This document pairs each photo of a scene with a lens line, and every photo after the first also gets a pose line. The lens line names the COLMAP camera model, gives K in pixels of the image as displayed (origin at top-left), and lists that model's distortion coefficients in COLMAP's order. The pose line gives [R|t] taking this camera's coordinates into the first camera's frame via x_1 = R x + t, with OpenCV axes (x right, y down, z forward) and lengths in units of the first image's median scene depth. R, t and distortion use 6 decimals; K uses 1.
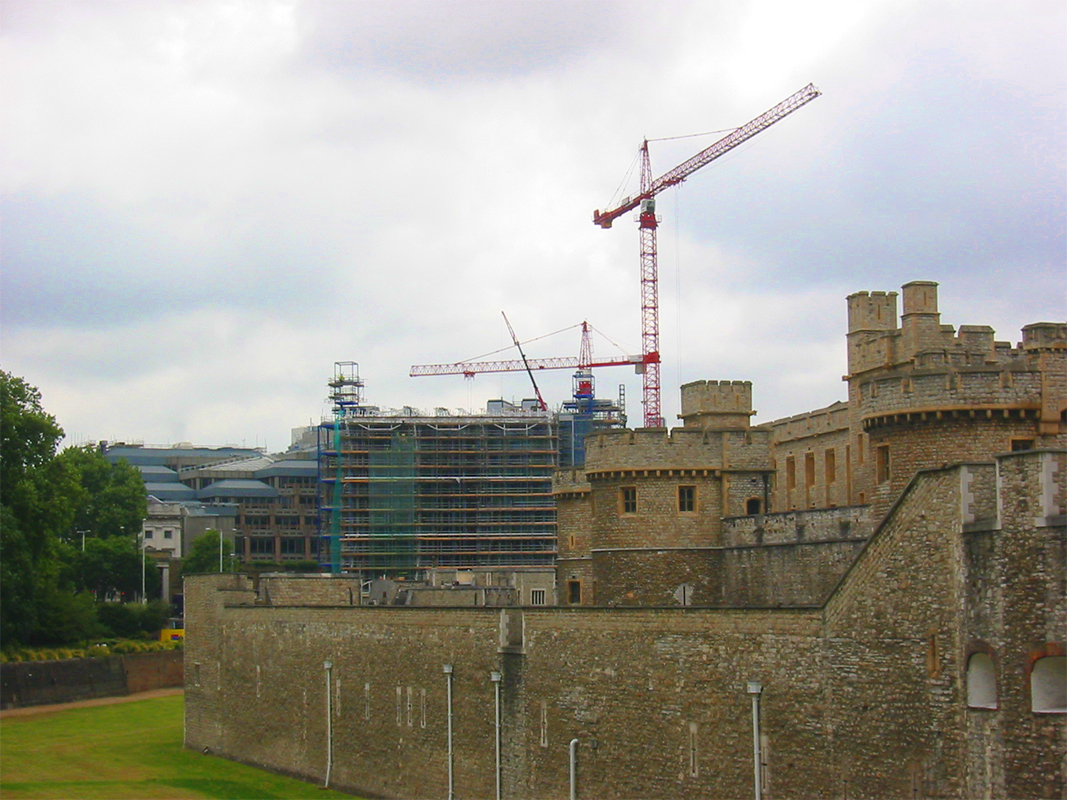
lens RADIAL K [[2202.2, 0, 533.5], [0, 2202.2, 400.0], [0, 0, 1]] dist [-0.037200, -0.038429]
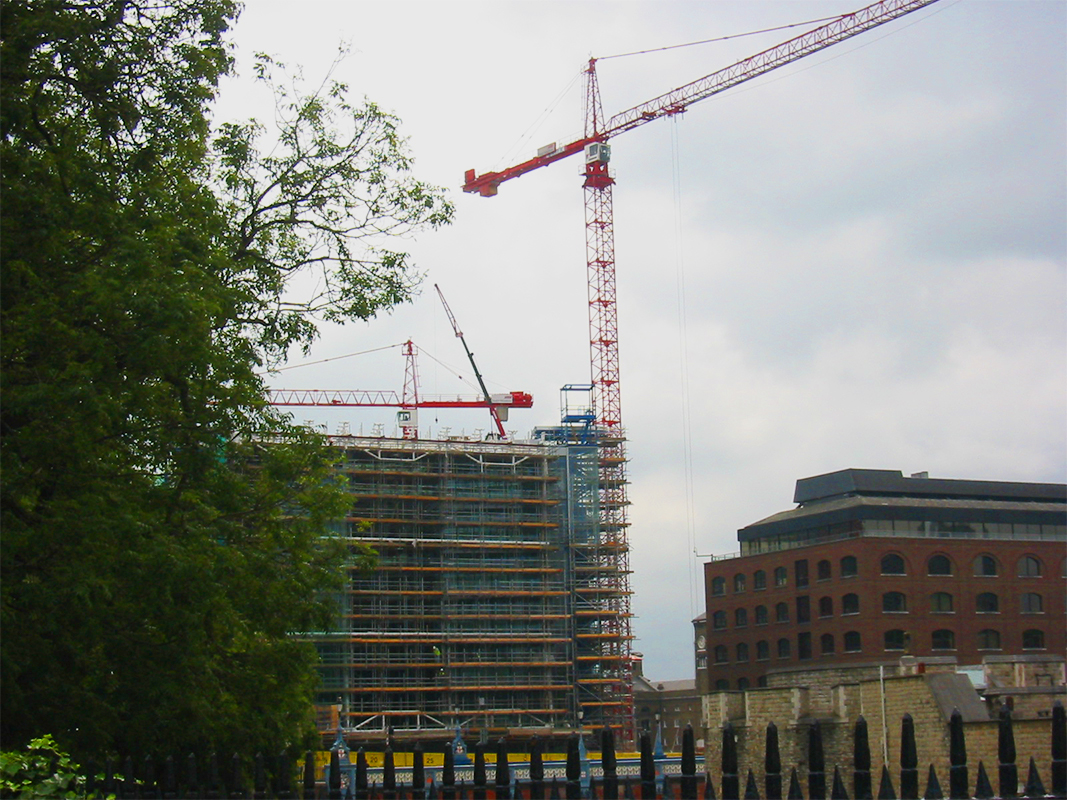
lens RADIAL K [[2128.6, 0, 533.5], [0, 2128.6, 400.0], [0, 0, 1]] dist [0.065082, 0.020530]
pose [[0.929648, 0.046079, 0.365556, -0.210510], [-0.016294, 0.996320, -0.084151, 0.044003], [-0.368089, 0.072274, 0.926977, 0.425348]]
